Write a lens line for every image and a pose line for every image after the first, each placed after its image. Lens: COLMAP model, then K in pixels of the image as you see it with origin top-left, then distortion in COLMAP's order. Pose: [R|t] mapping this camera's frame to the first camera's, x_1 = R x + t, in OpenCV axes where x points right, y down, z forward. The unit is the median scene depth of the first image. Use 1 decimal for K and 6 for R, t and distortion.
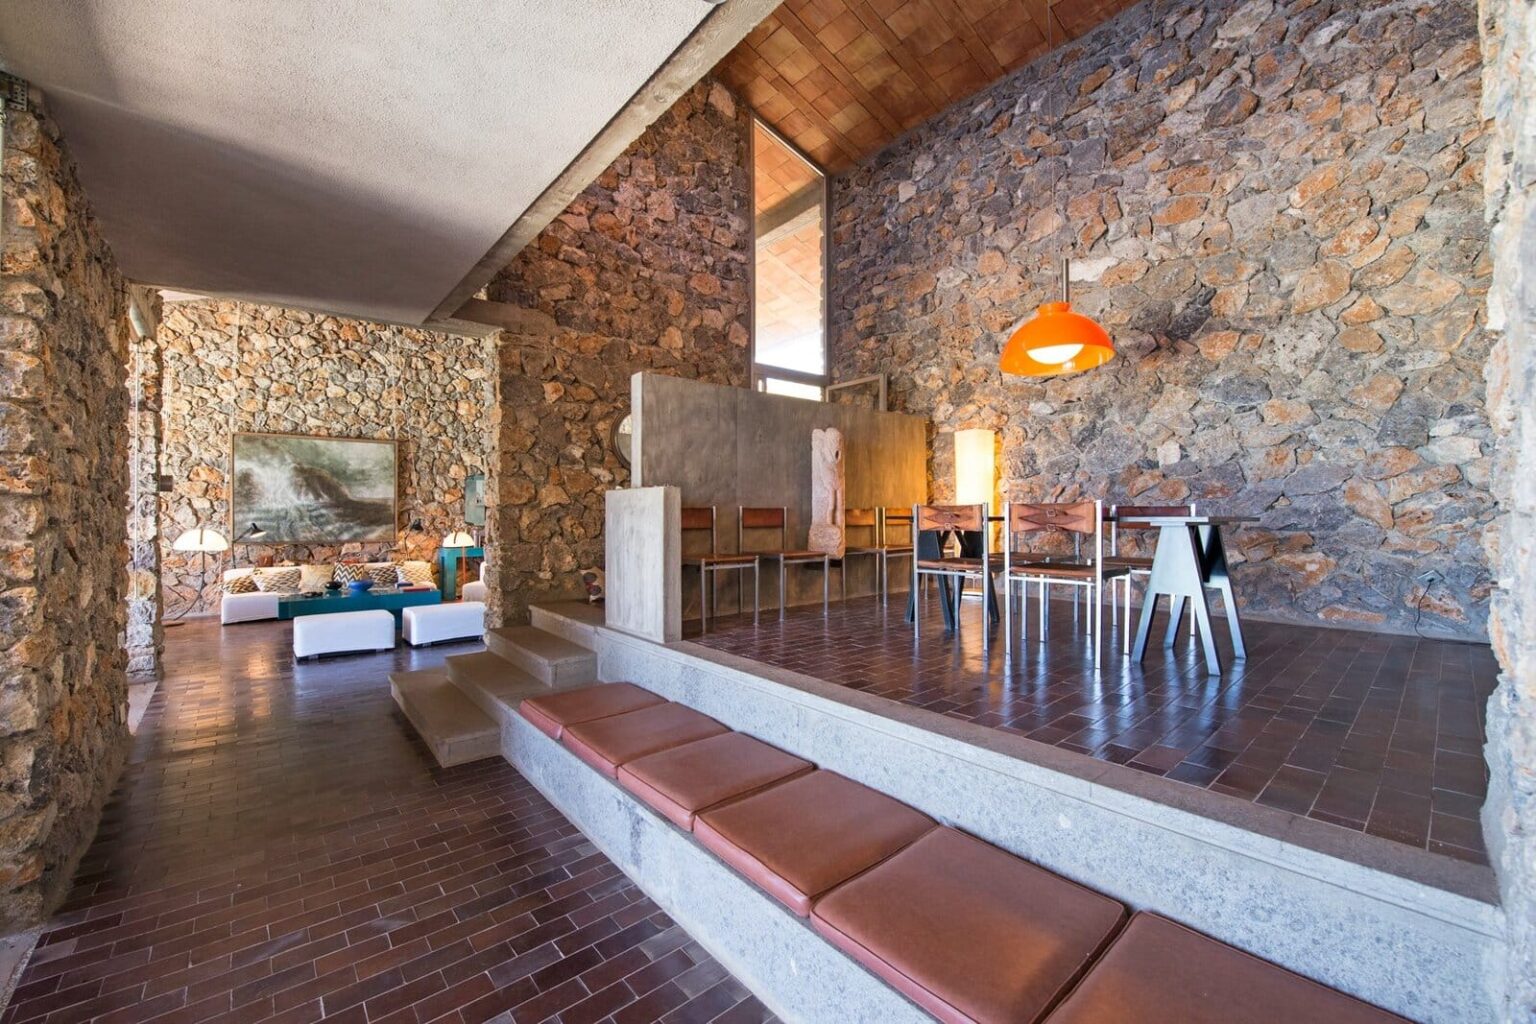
lens RADIAL K [[621.2, 0, 768.0], [0, 621.2, 512.0], [0, 0, 1]] dist [-0.012691, -0.000643]
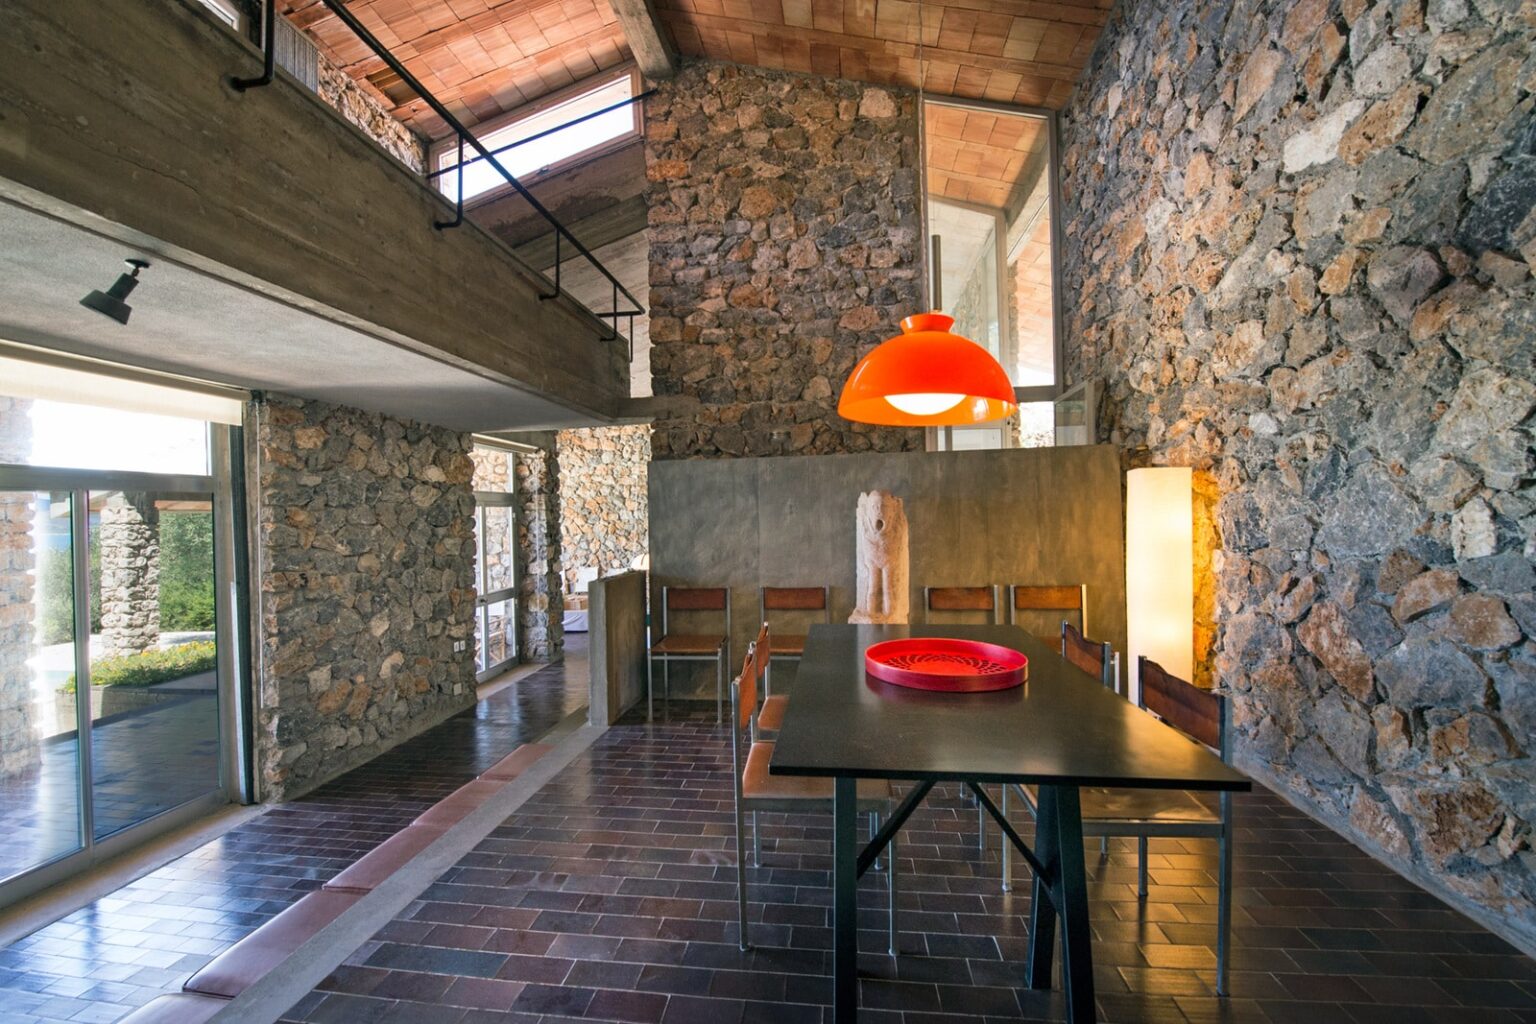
lens RADIAL K [[621.2, 0, 768.0], [0, 621.2, 512.0], [0, 0, 1]] dist [-0.012691, -0.000643]
pose [[0.668839, -0.012255, -0.743306, 0.548387], [0.021959, 0.999754, 0.003276, -0.102754], [0.743083, -0.018513, 0.668943, 0.326164]]
